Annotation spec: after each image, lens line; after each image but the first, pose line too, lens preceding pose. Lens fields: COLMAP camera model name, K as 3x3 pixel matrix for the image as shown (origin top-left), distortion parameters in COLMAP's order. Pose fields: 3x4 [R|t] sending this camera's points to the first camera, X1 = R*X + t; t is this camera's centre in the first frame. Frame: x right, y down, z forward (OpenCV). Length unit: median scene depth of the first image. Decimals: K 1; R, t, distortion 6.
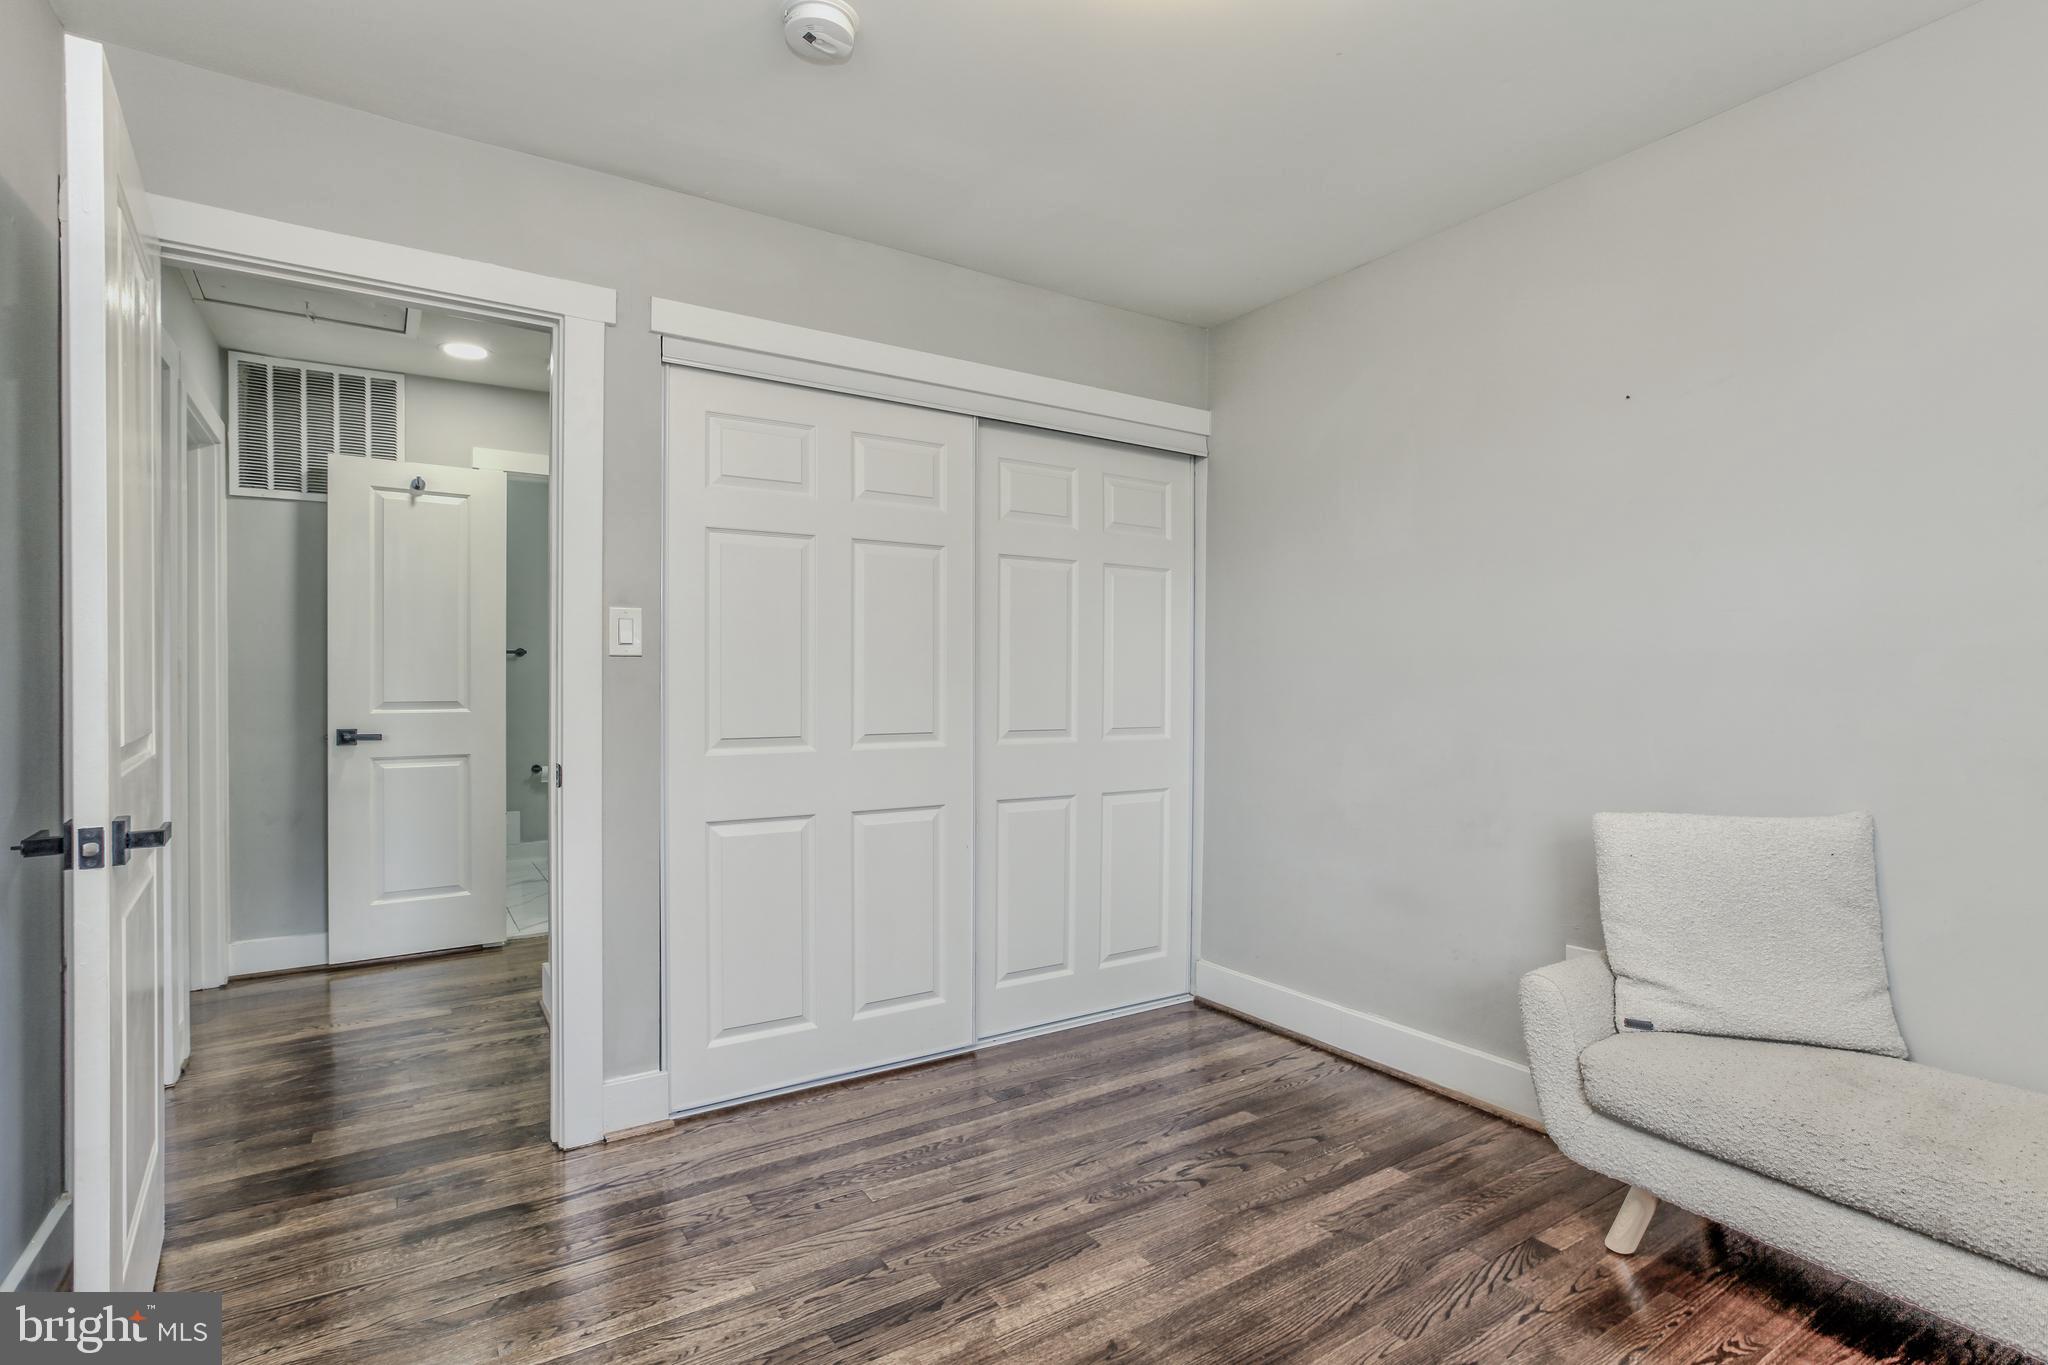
lens RADIAL K [[932.6, 0, 1025.1], [0, 932.6, 686.1], [0, 0, 1]] dist [-0.033821, 0.006822]
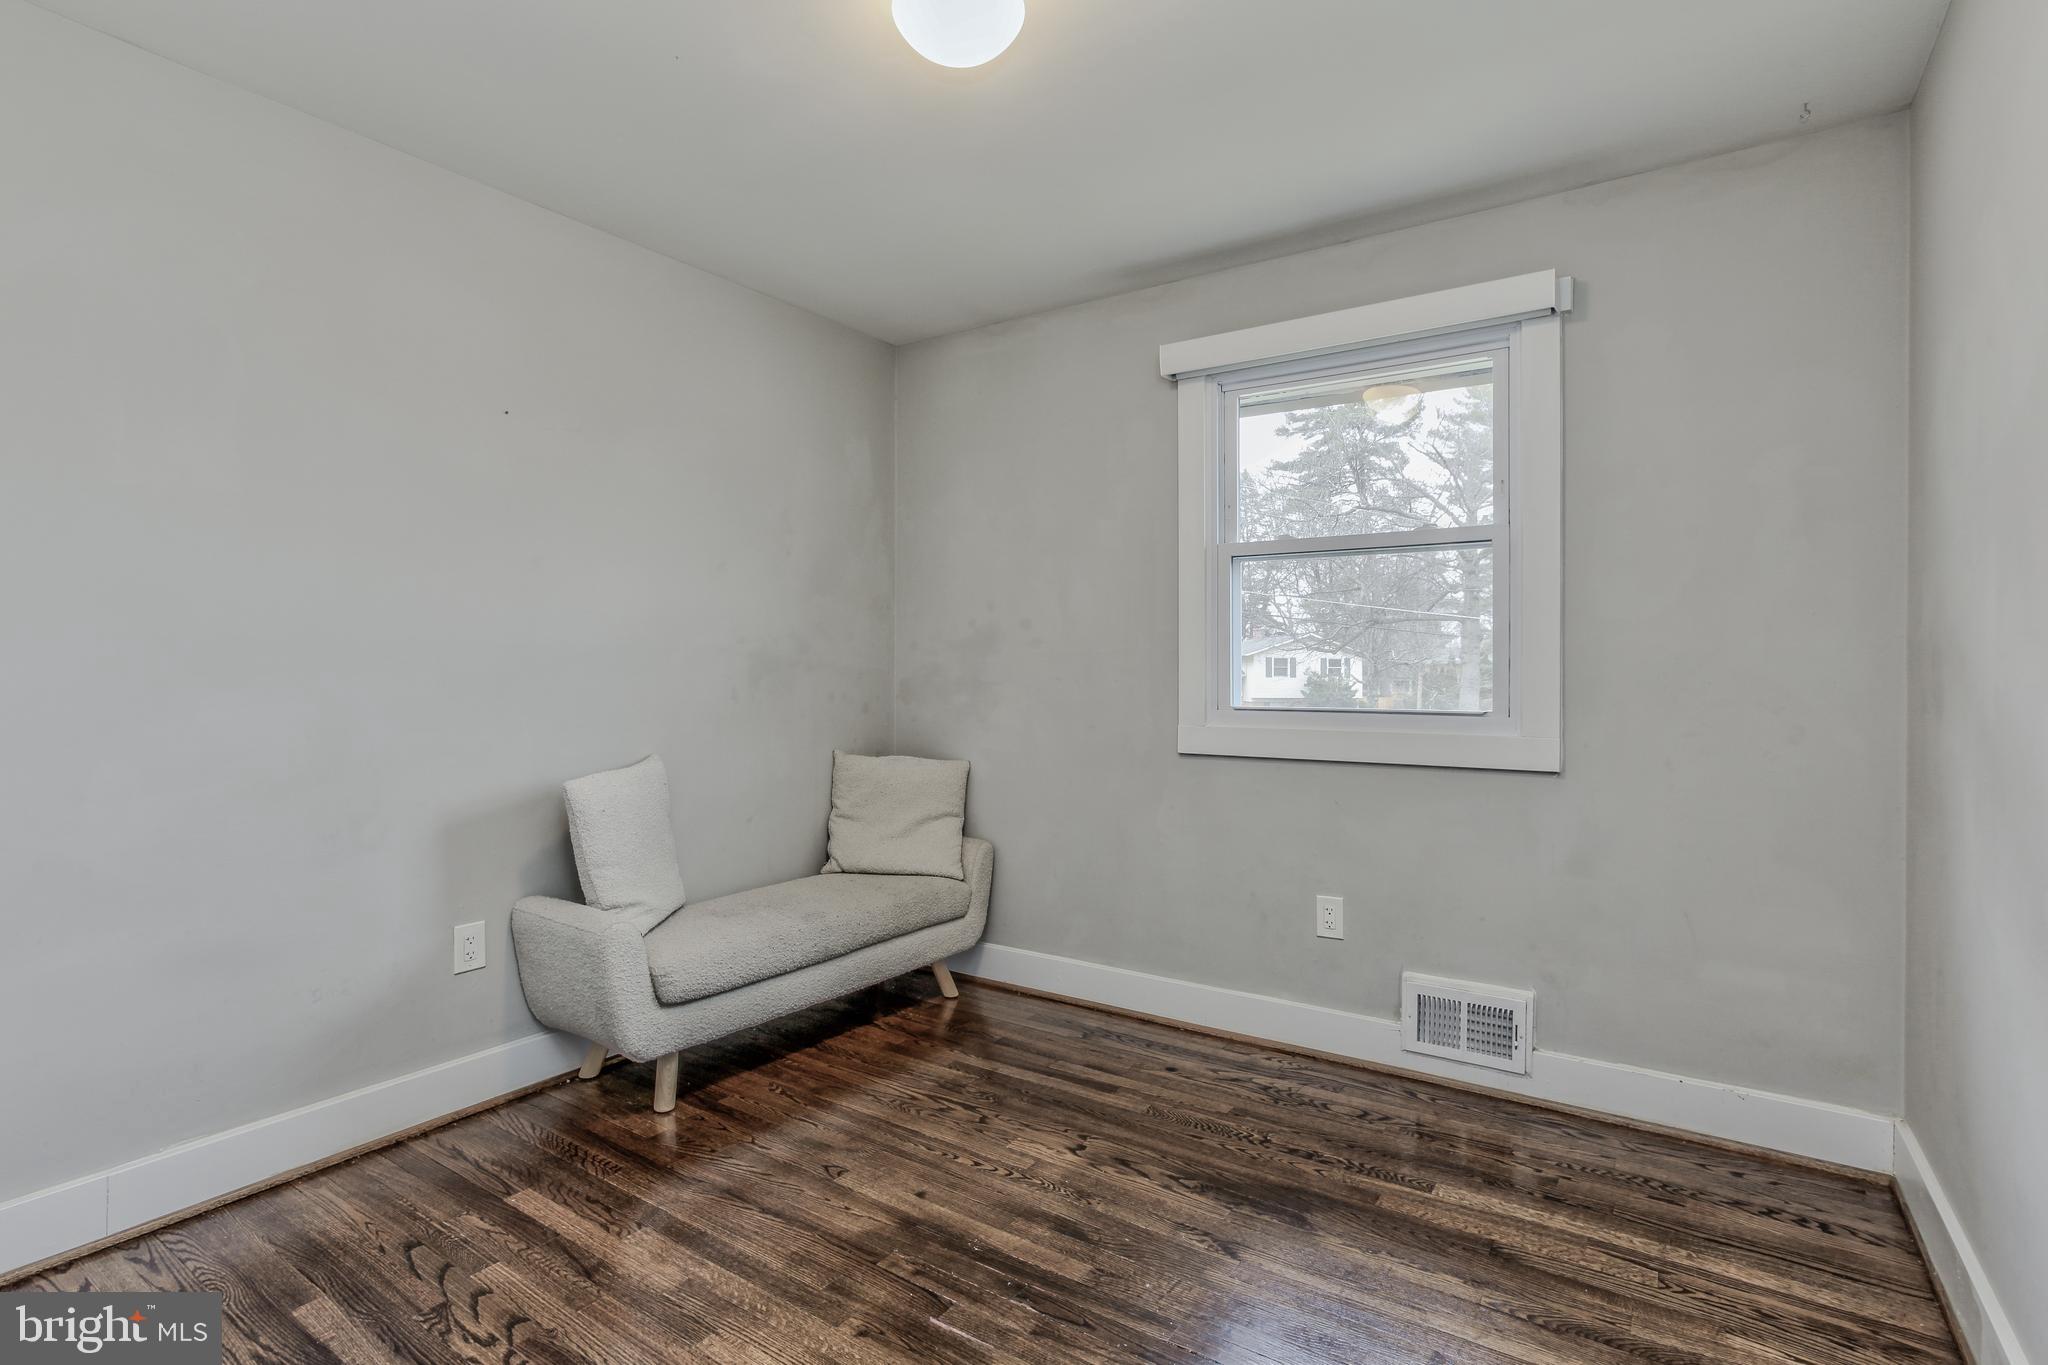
lens RADIAL K [[932.6, 0, 1026.7], [0, 932.6, 677.8], [0, 0, 1]] dist [-0.033821, 0.006822]
pose [[-0.346782, -0.005168, 0.937932, -0.644611], [0.004799, 0.999962, 0.007284, 0.002234], [-0.937934, 0.007027, -0.346744, 0.846009]]
